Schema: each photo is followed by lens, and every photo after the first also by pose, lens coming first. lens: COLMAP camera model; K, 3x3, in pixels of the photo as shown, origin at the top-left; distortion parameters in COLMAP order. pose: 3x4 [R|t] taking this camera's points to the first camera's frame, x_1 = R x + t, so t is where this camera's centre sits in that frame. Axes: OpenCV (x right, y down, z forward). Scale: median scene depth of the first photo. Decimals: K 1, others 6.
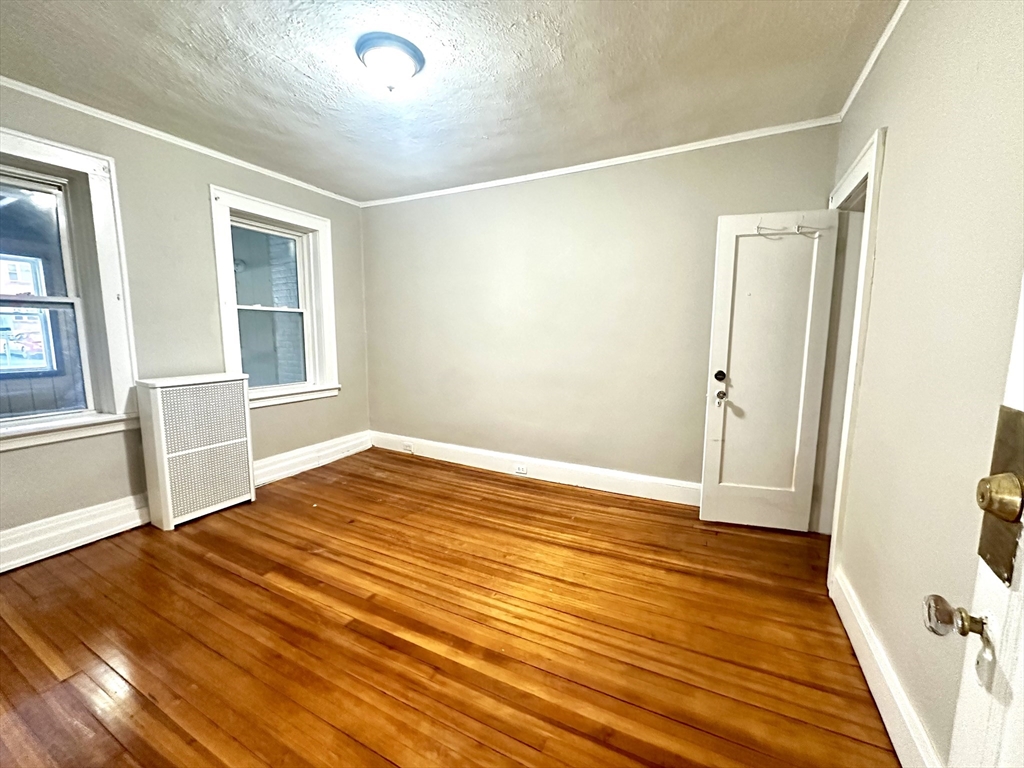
lens RADIAL K [[407.8, 0, 512.8], [0, 407.8, 384.4], [0, 0, 1]] dist [-0.001909, 0.000072]
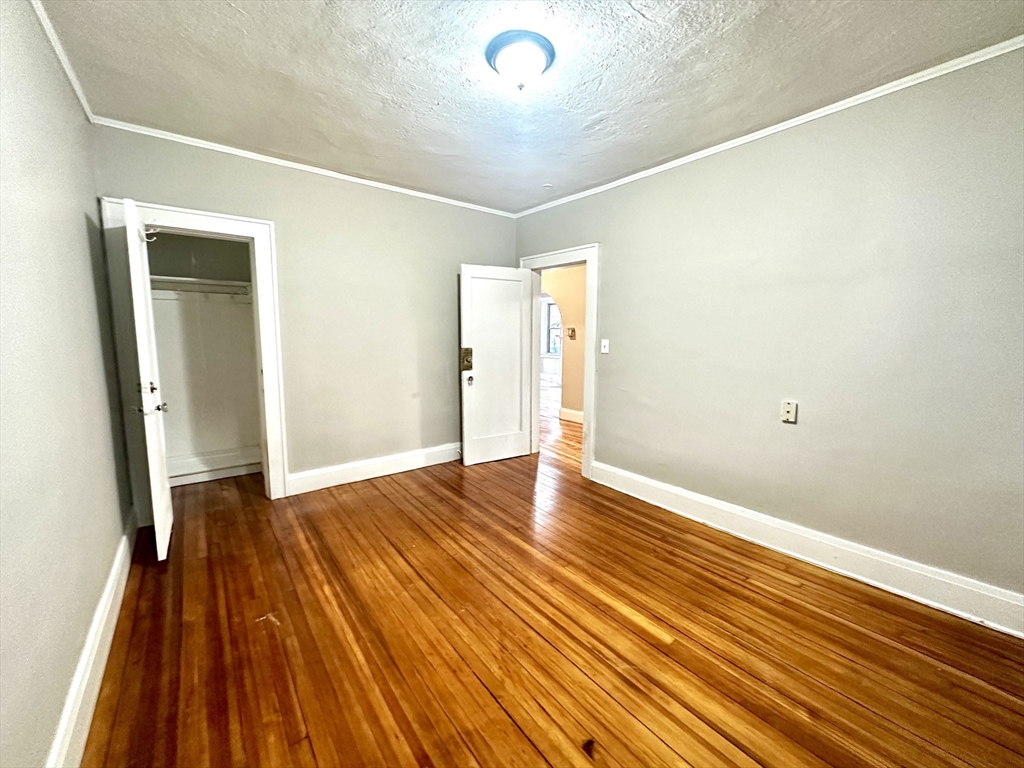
lens RADIAL K [[407.8, 0, 516.5], [0, 407.8, 384.3], [0, 0, 1]] dist [-0.001909, 0.000072]
pose [[-0.913748, -0.060780, 0.401710, -0.504824], [0.042114, 0.969251, 0.242444, -0.200293], [-0.404093, 0.238450, -0.883091, 1.415348]]
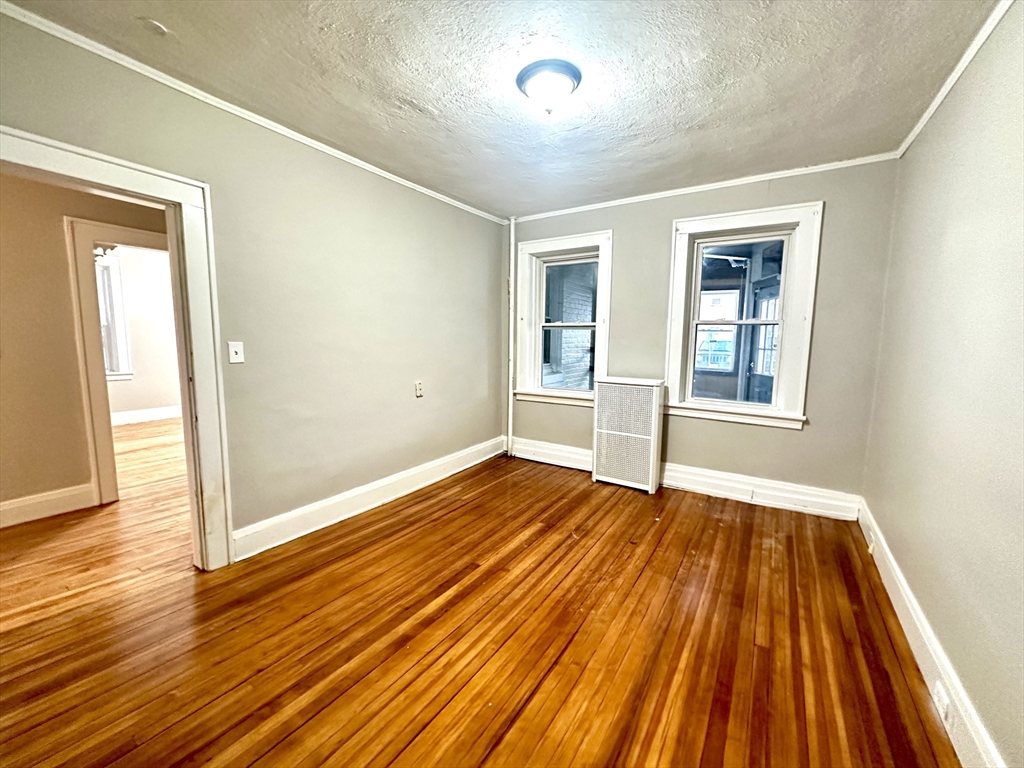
lens RADIAL K [[407.8, 0, 511.2], [0, 407.8, 382.5], [0, 0, 1]] dist [-0.001909, 0.000072]
pose [[-0.095266, 0.106587, -0.989729, 0.565817], [-0.143357, 0.982418, 0.119599, -0.113003], [0.985075, 0.153279, -0.078311, 0.768644]]
